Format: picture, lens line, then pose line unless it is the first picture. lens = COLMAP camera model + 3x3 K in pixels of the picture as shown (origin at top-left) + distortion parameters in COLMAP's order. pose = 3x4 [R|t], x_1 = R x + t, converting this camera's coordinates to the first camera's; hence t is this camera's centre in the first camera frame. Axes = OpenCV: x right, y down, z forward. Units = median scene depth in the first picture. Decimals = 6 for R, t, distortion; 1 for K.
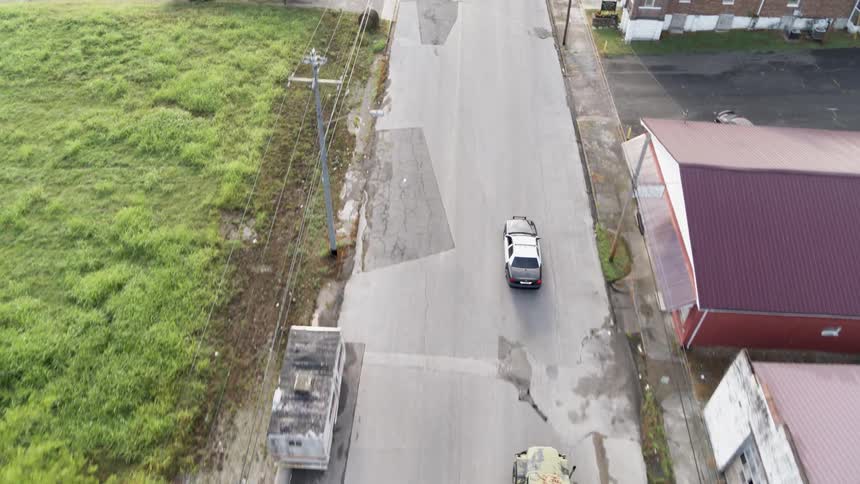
lens RADIAL K [[616.4, 0, 430.0], [0, 616.4, 242.0], [0, 0, 1]] dist [-0.111828, 0.073296]
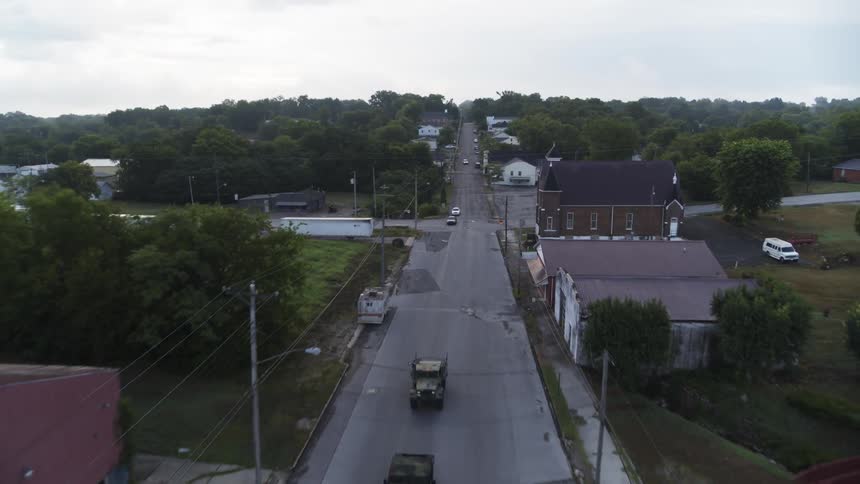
lens RADIAL K [[616.4, 0, 430.0], [0, 616.4, 242.0], [0, 0, 1]] dist [-0.111828, 0.073296]
pose [[0.999892, 0.000809, -0.014698, 0.028589], [-0.009270, 0.810233, -0.586035, 0.986035], [0.011435, 0.586107, 0.810153, -0.682378]]
